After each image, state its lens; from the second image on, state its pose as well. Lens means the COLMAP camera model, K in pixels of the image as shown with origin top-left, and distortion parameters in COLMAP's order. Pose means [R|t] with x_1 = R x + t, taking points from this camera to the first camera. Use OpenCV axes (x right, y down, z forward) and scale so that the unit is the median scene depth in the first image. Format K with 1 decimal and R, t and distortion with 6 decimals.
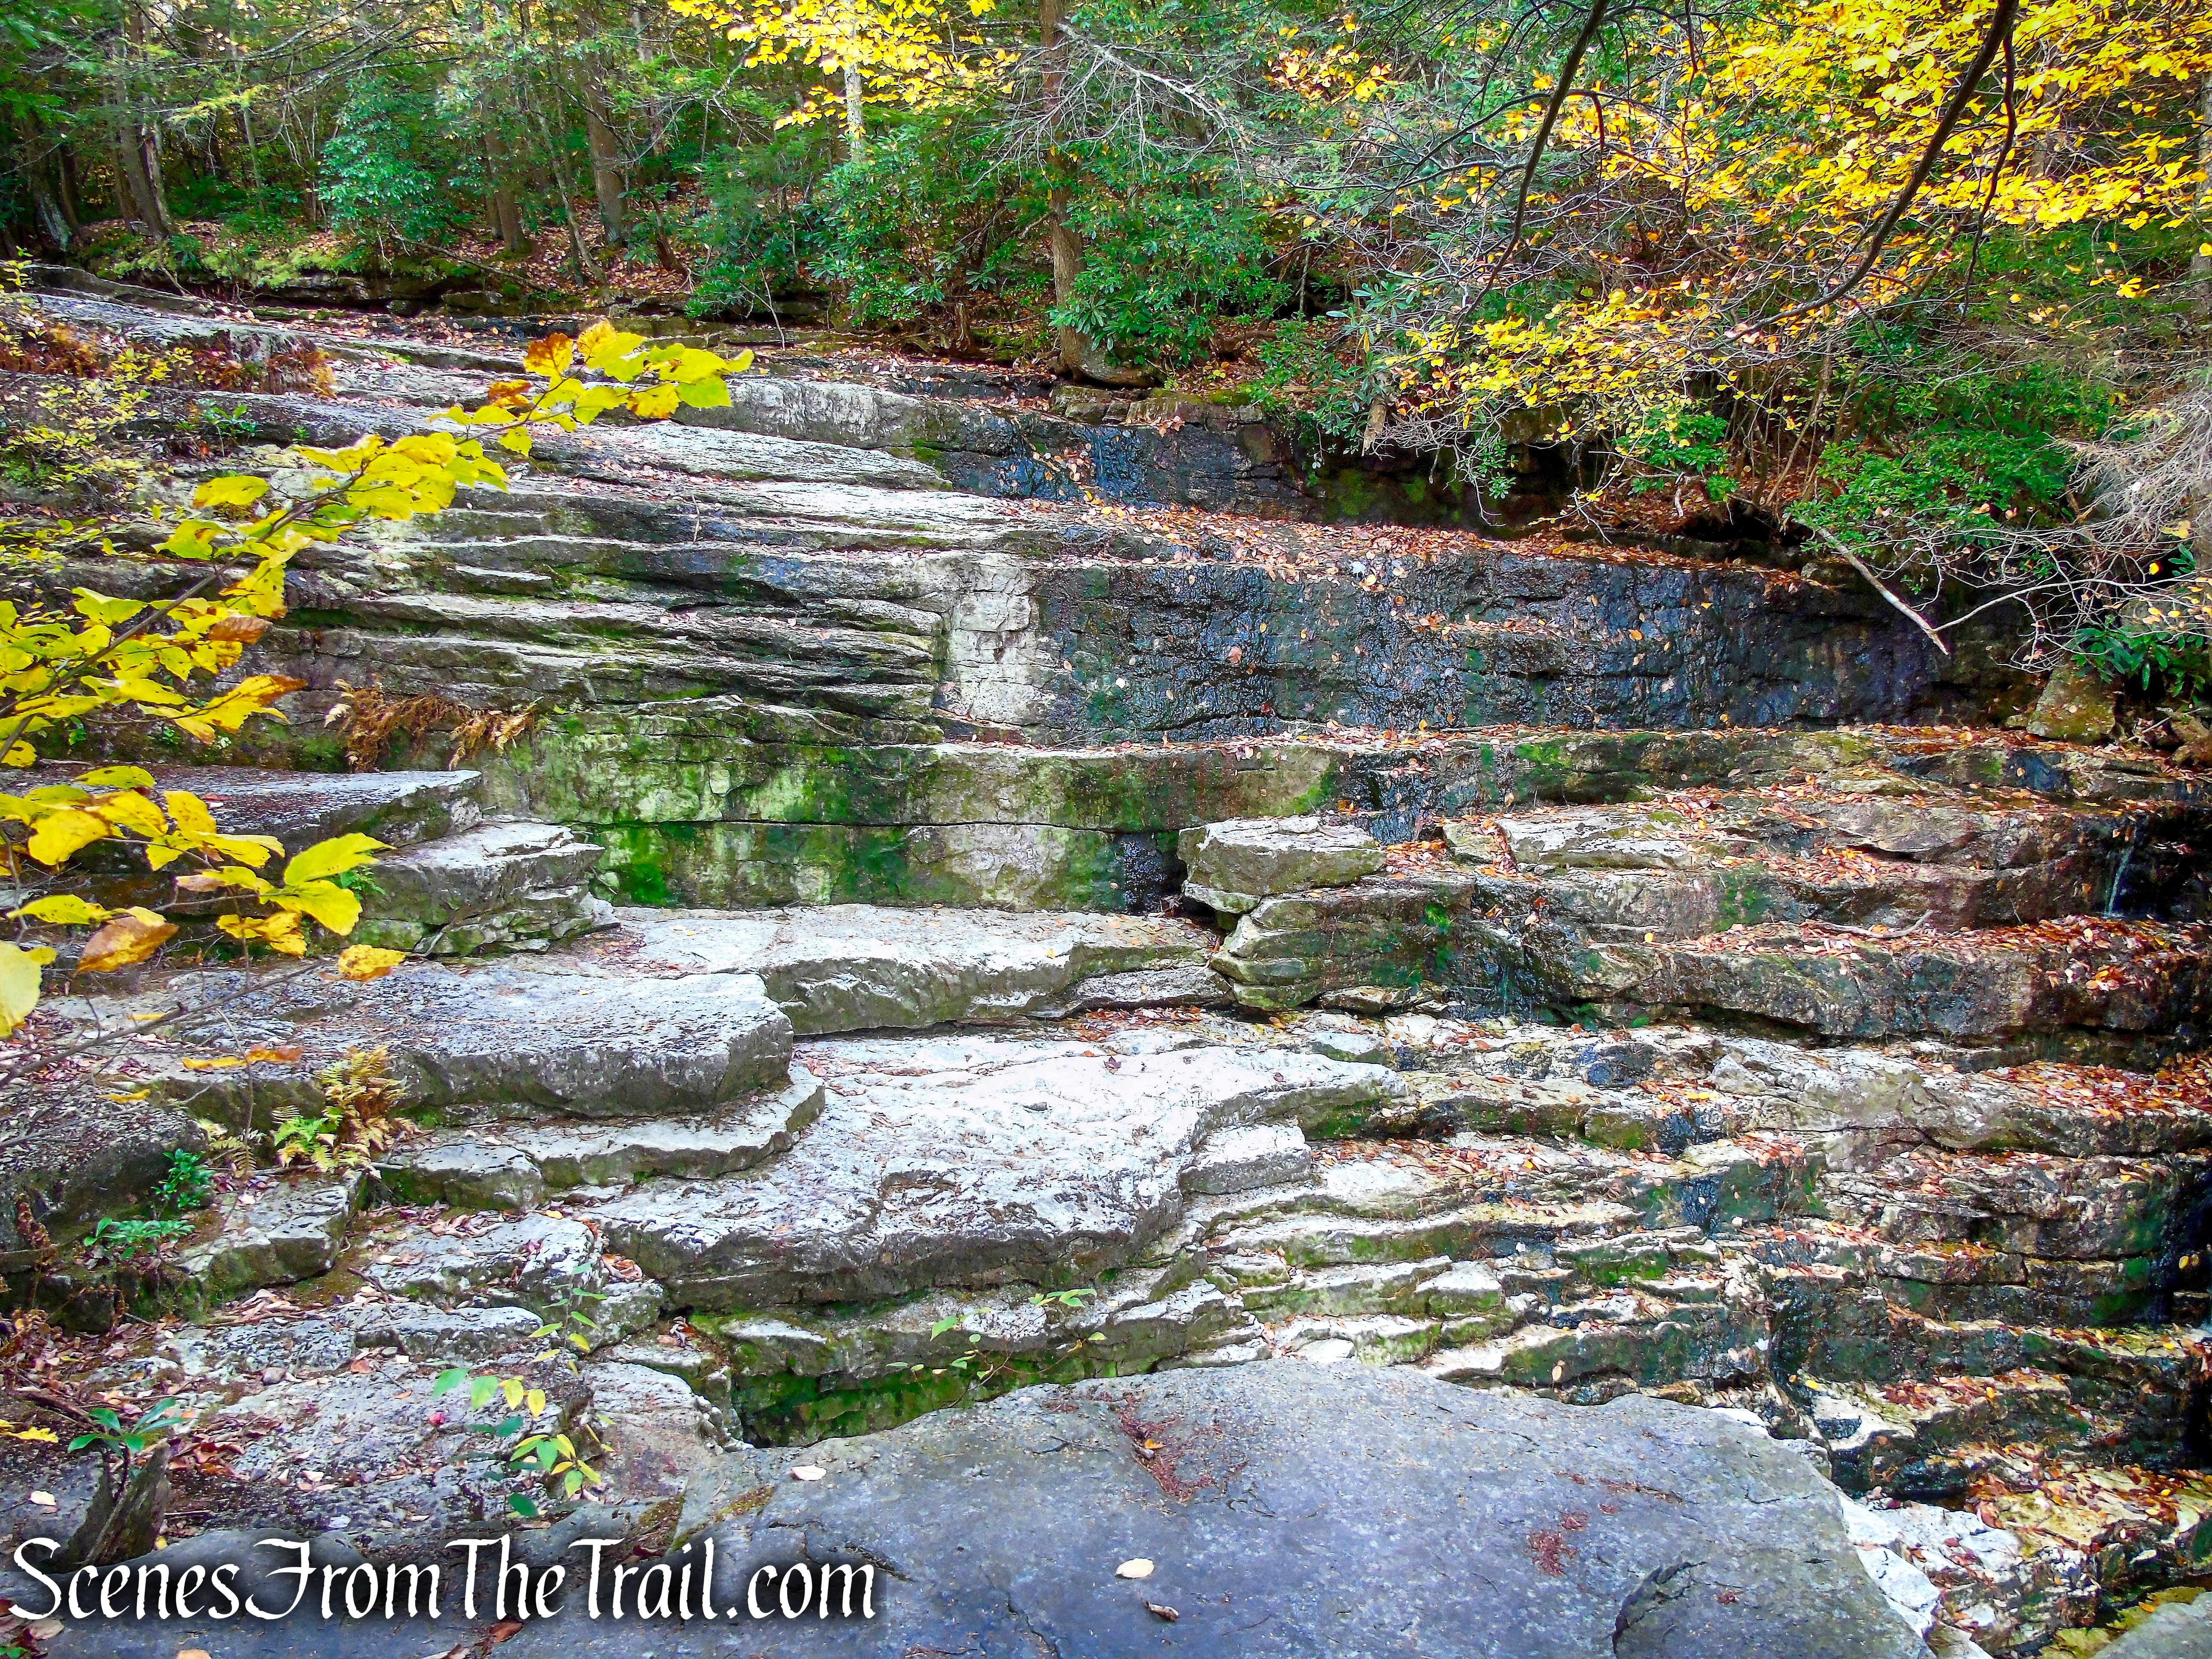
lens RADIAL K [[1650.5, 0, 1104.8], [0, 1650.5, 858.9], [0, 0, 1]] dist [-0.141188, 0.111313]
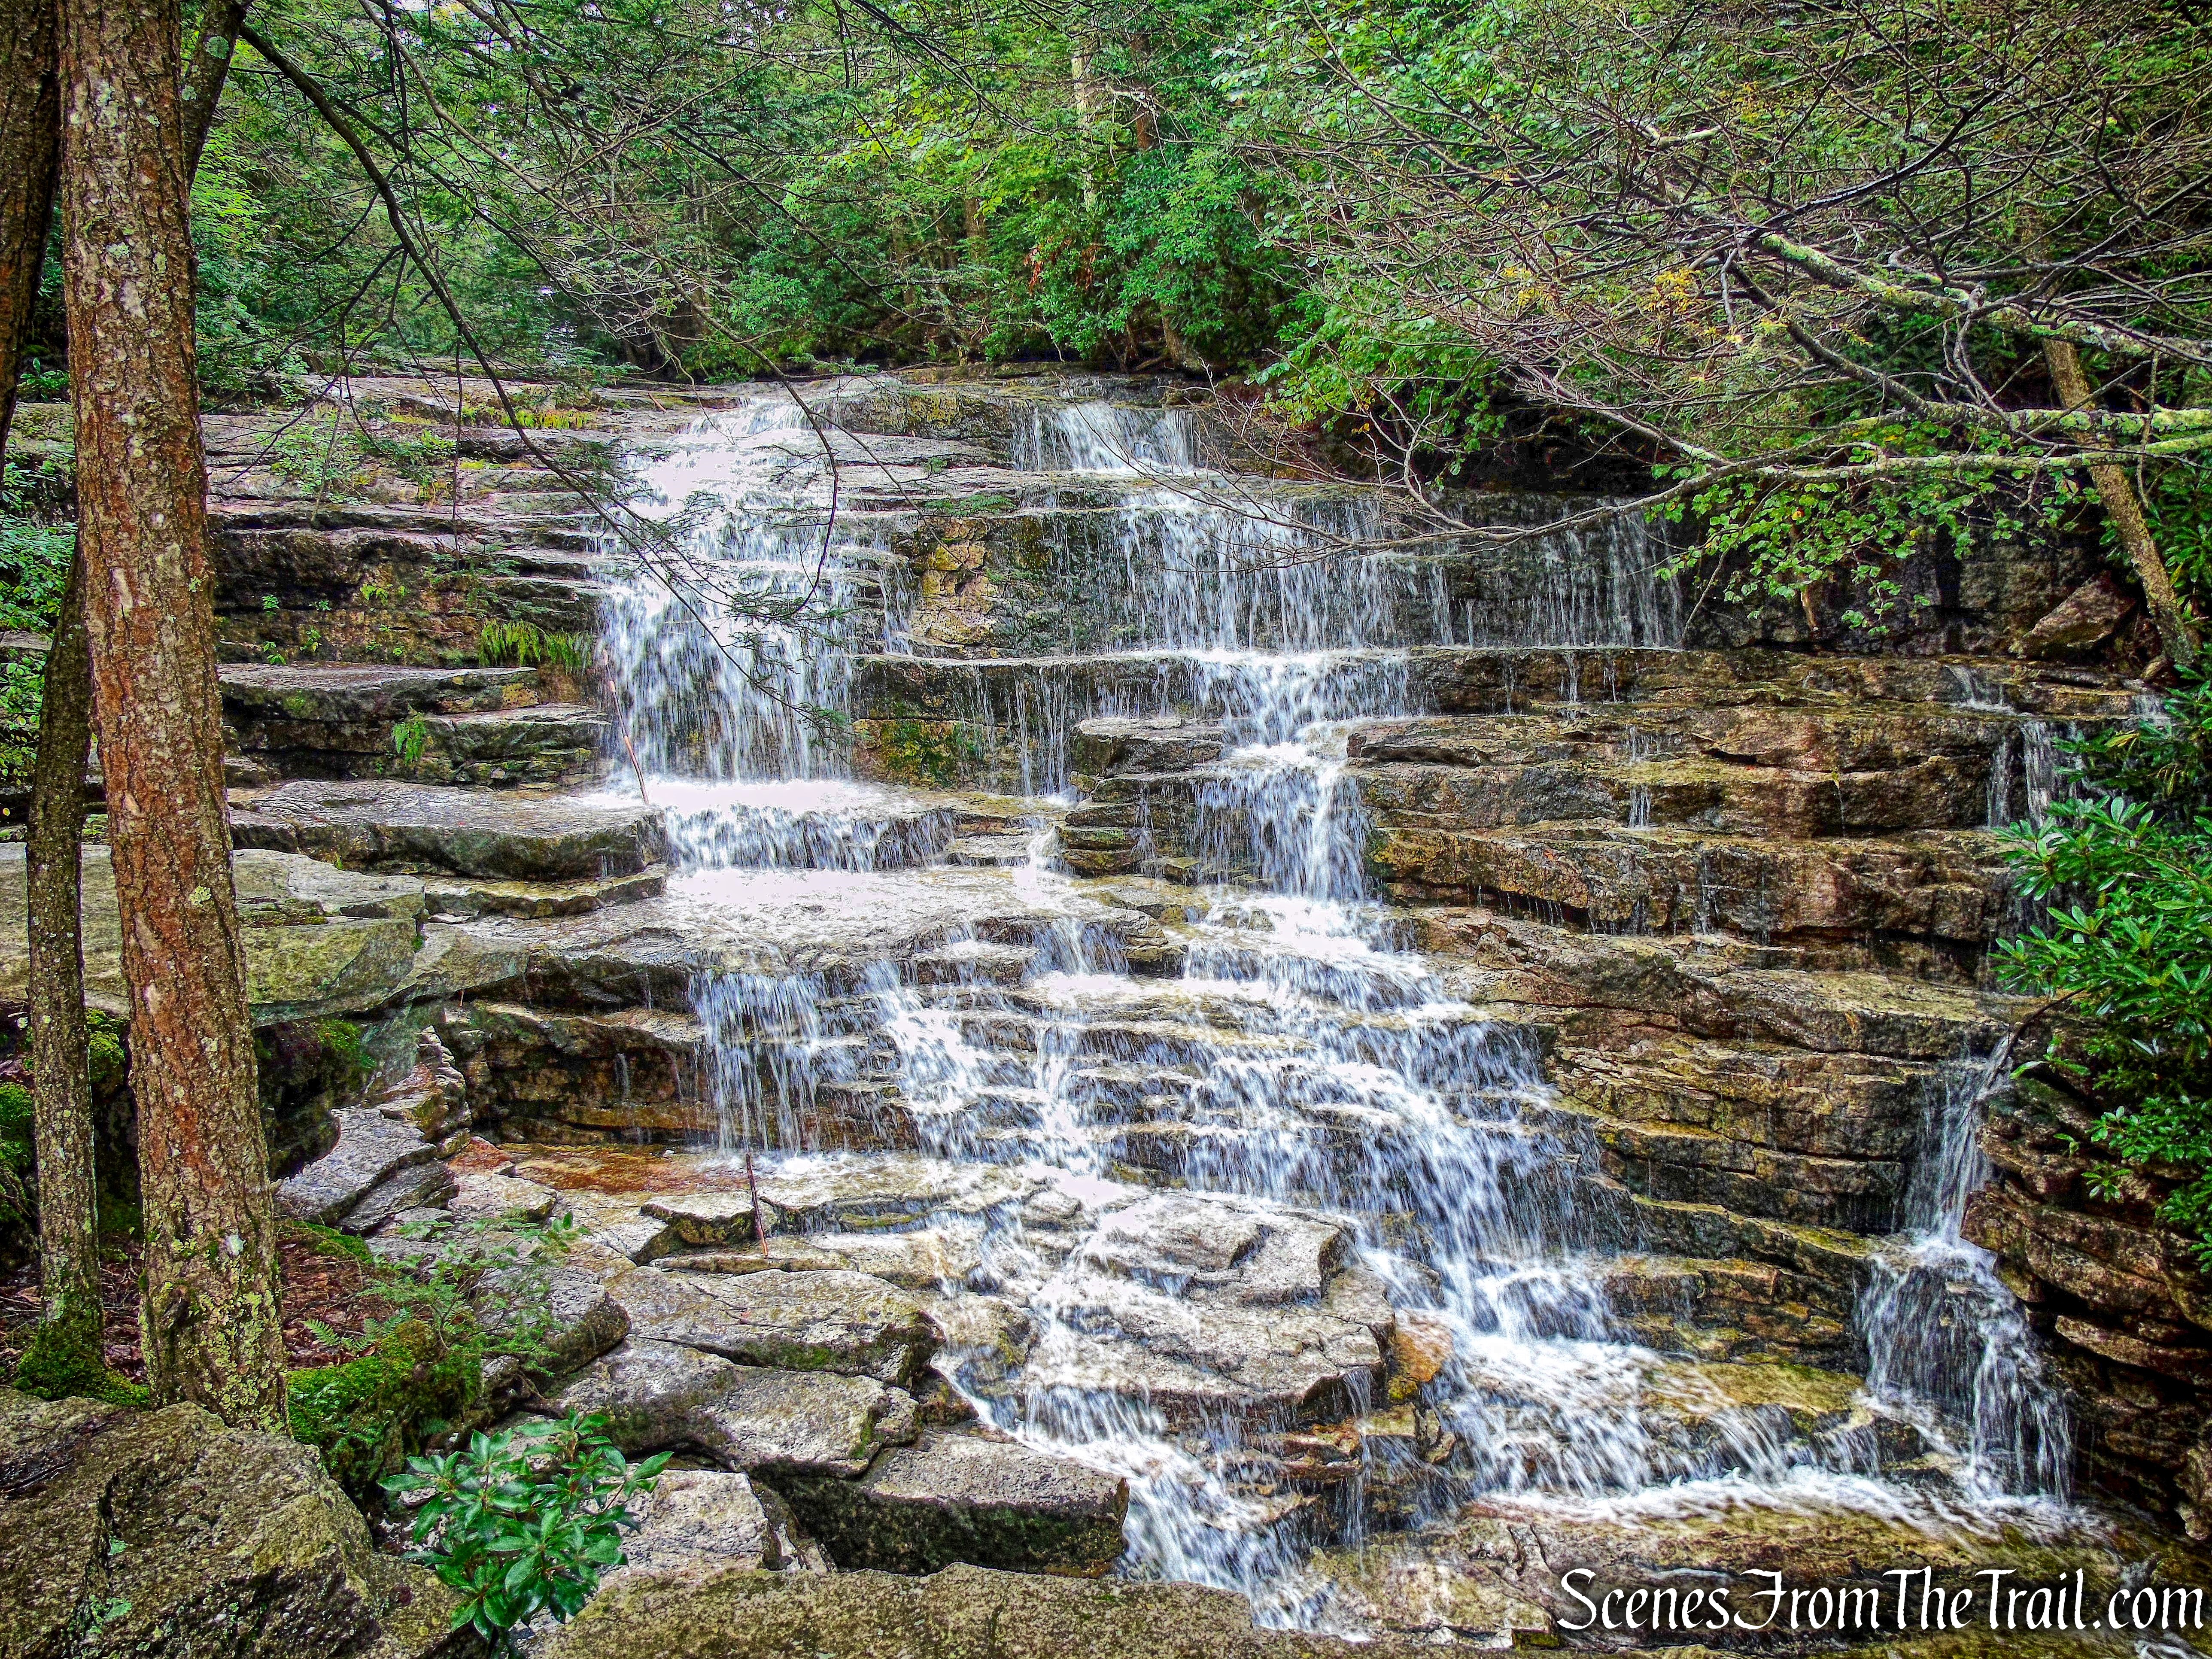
lens RADIAL K [[1650.5, 0, 1104.8], [0, 1650.5, 858.9], [0, 0, 1]] dist [-0.141188, 0.111313]
pose [[0.915167, 0.033707, -0.401662, 0.600518], [-0.046558, 0.998667, -0.022275, 0.112489], [0.400376, 0.039086, 0.915517, -0.087528]]
